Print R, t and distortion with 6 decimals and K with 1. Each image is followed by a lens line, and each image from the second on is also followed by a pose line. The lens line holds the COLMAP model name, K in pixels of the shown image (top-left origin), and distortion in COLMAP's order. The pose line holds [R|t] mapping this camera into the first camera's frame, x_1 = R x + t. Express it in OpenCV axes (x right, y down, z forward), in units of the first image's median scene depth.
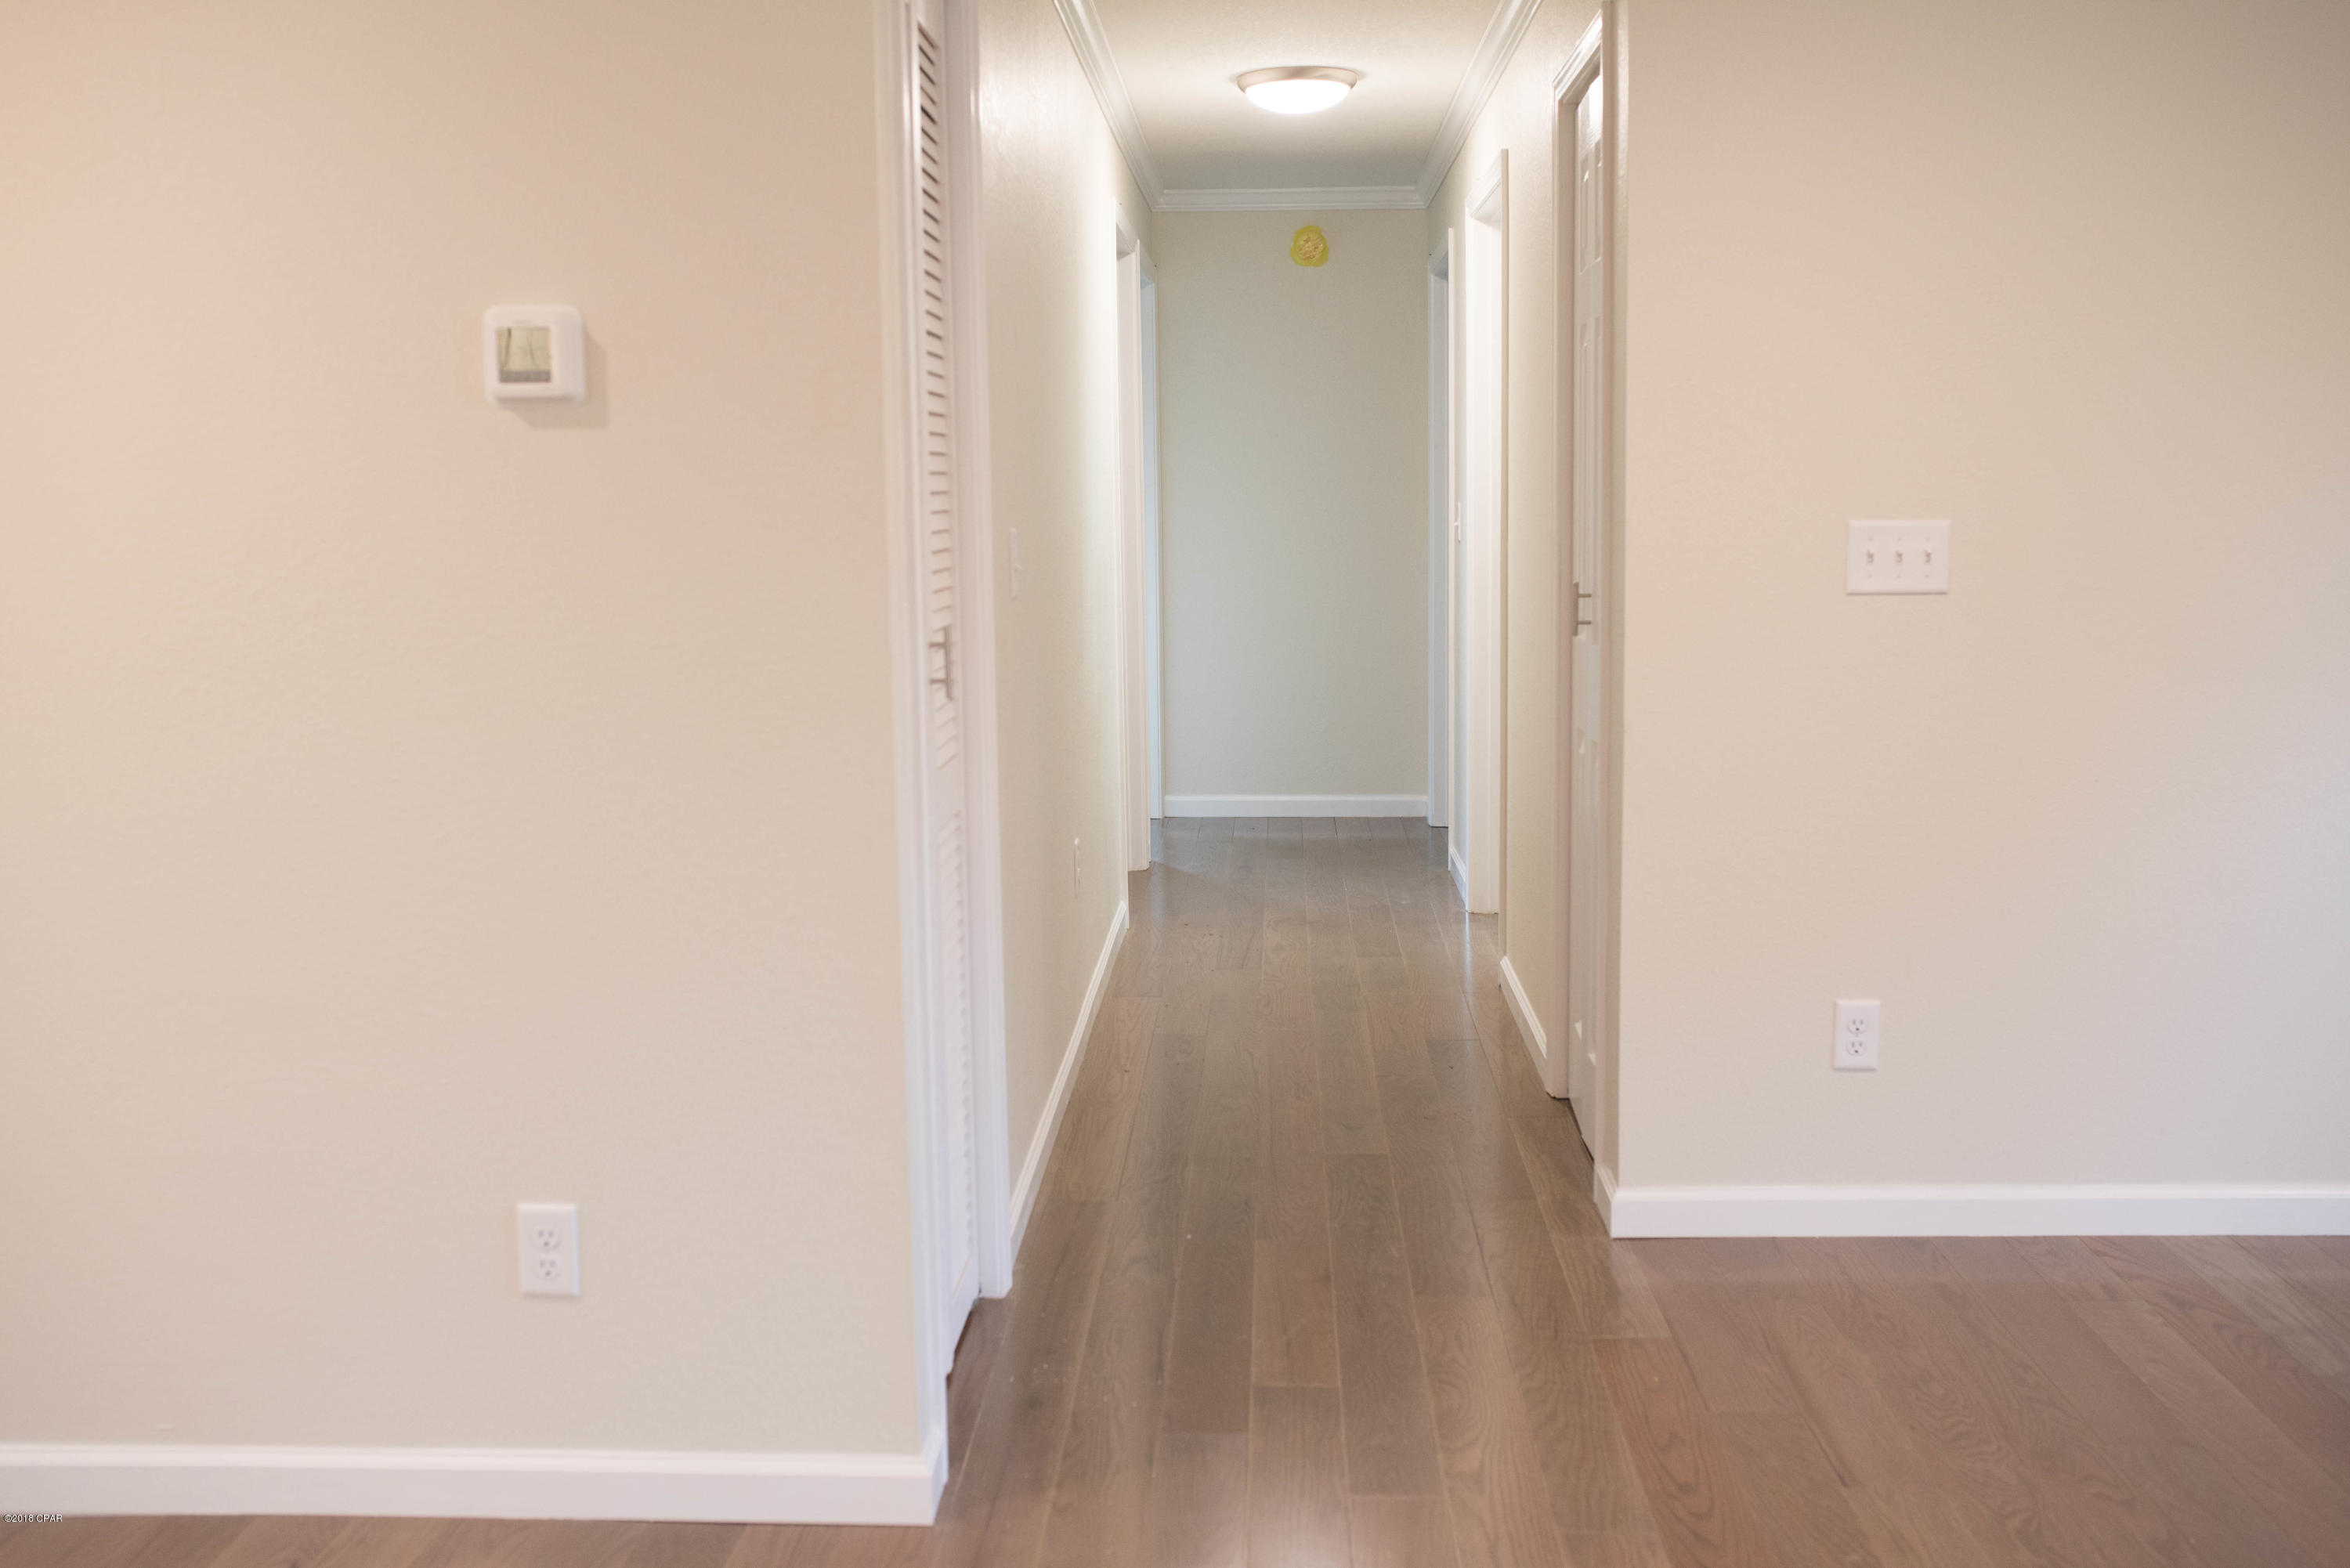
lens RADIAL K [[2252.2, 0, 1169.7], [0, 2252.2, 780.4], [0, 0, 1]] dist [-0.055228, 0.088868]
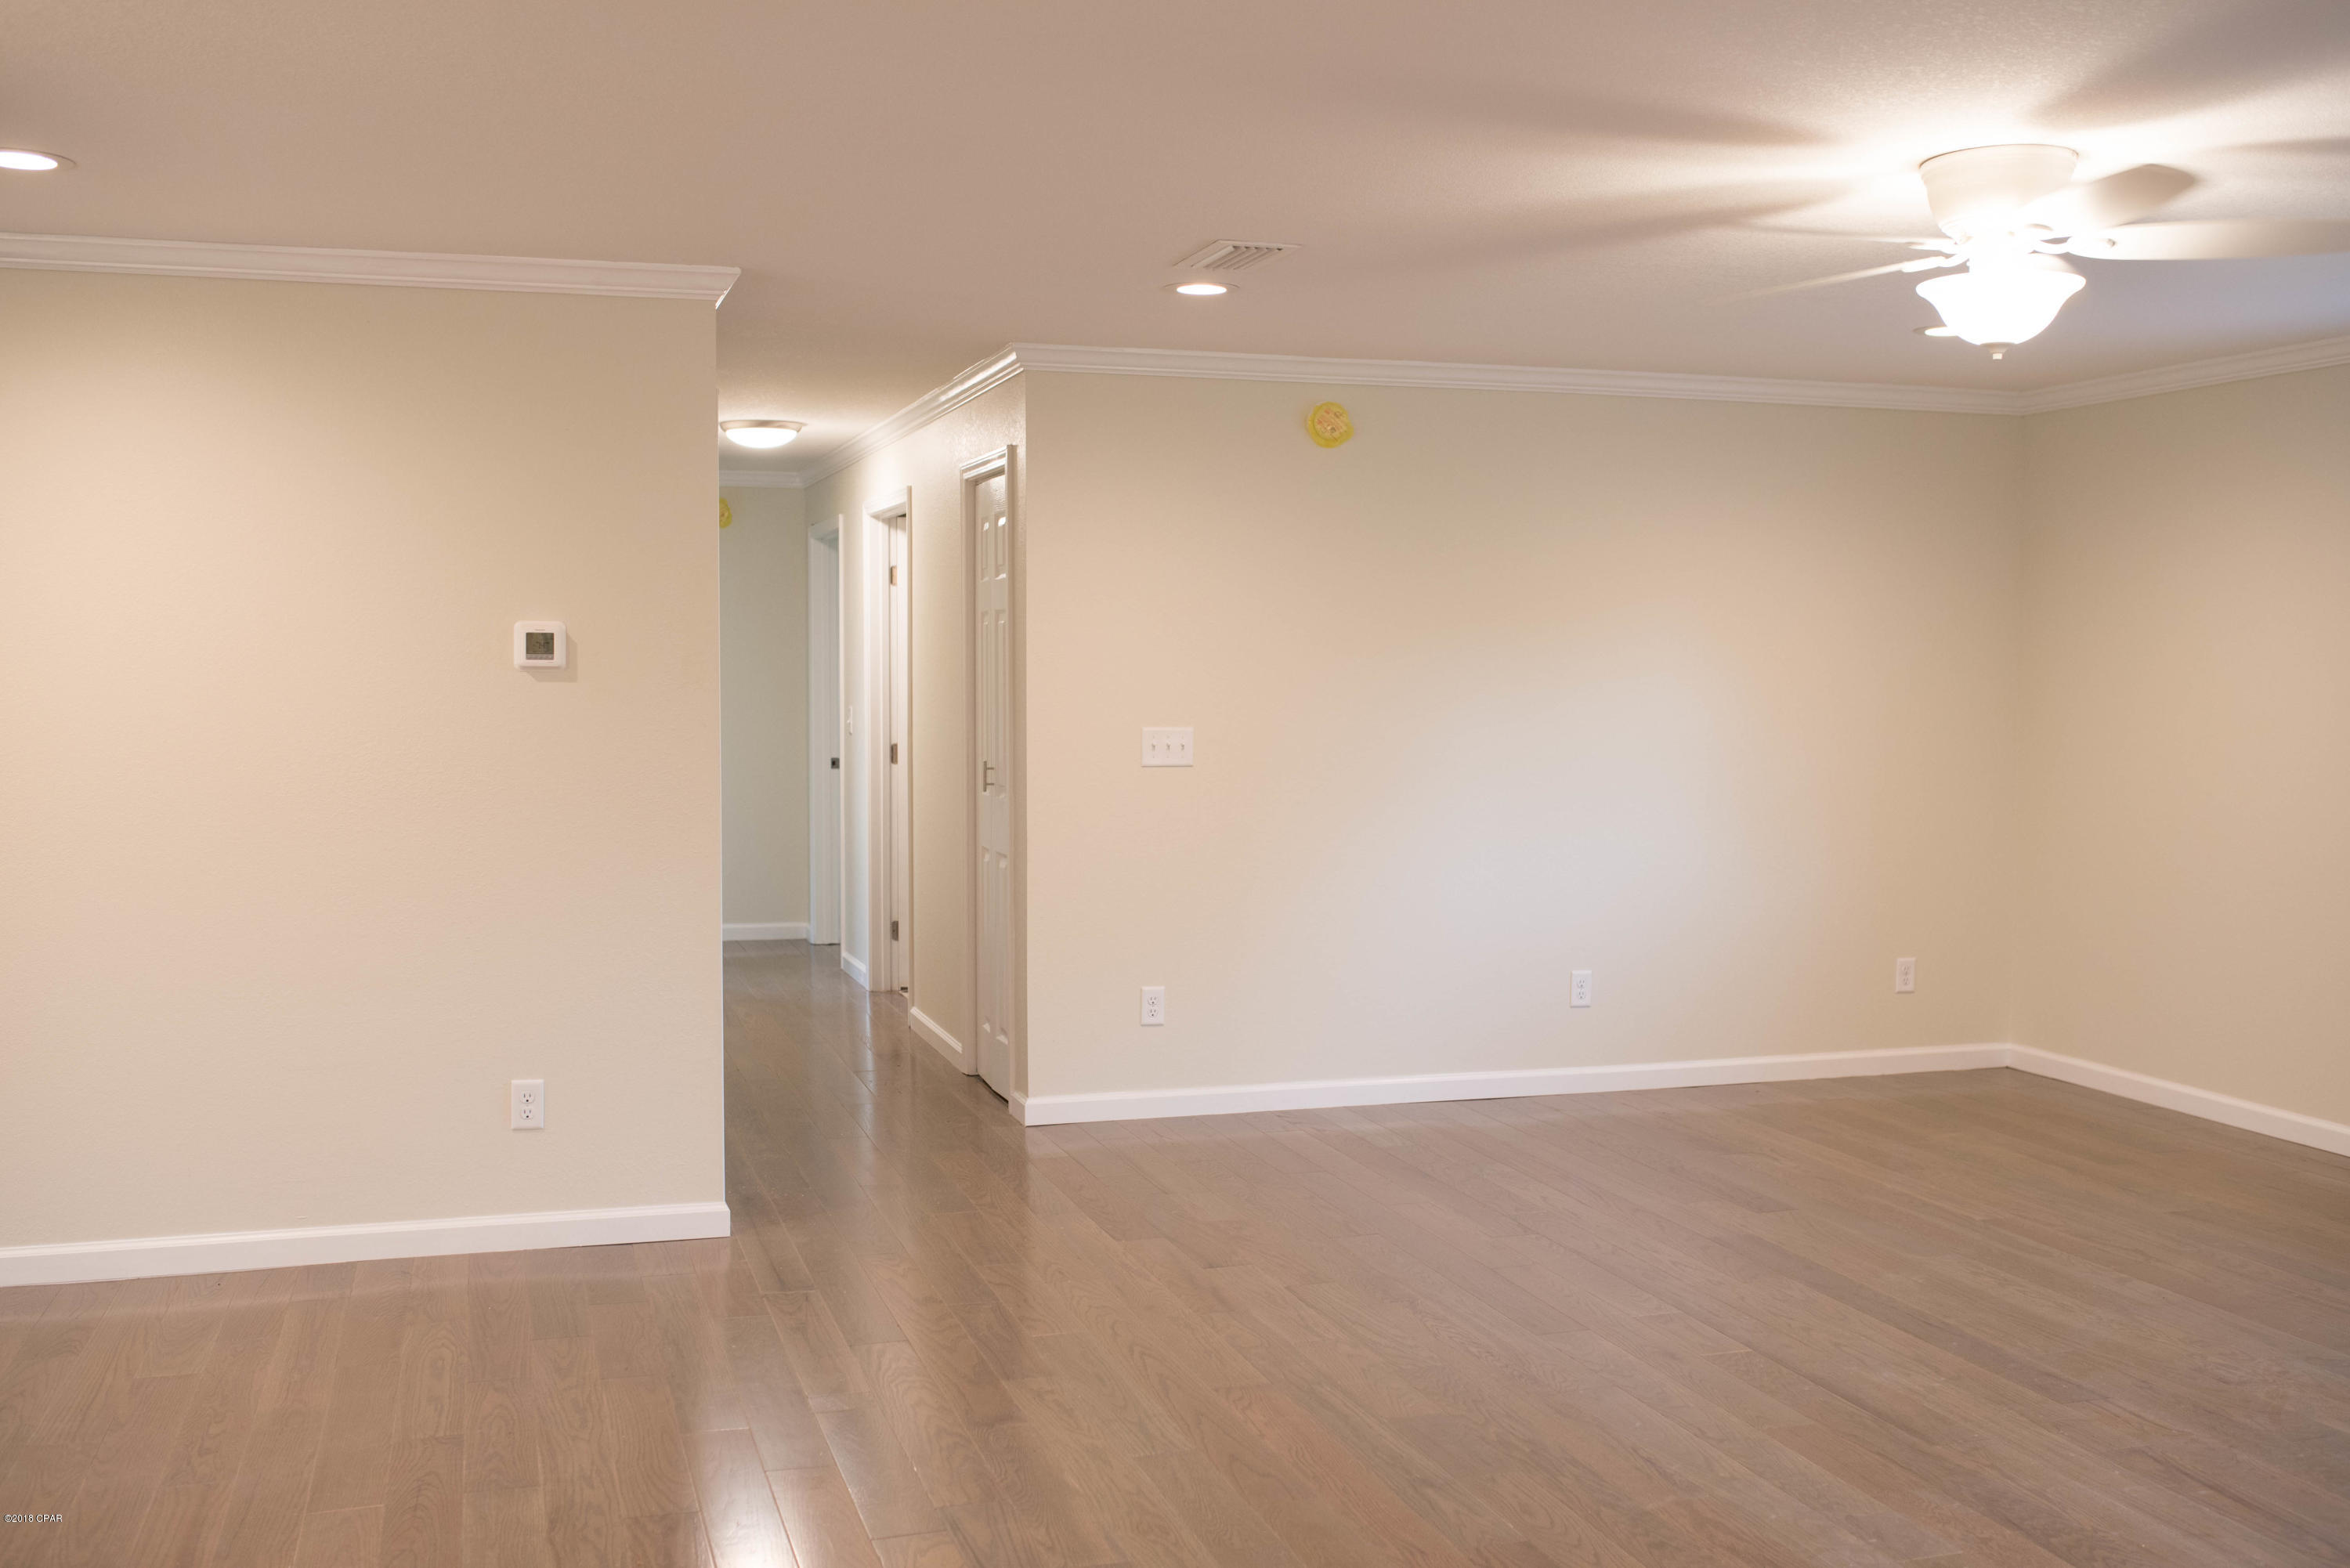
lens RADIAL K [[2252.2, 0, 1169.7], [0, 2252.2, 780.4], [0, 0, 1]] dist [-0.055228, 0.088868]
pose [[0.941801, -0.001399, 0.336168, -0.299867], [0.028814, 0.996647, -0.076577, 0.070964], [-0.334933, 0.081806, 0.938684, -0.749908]]
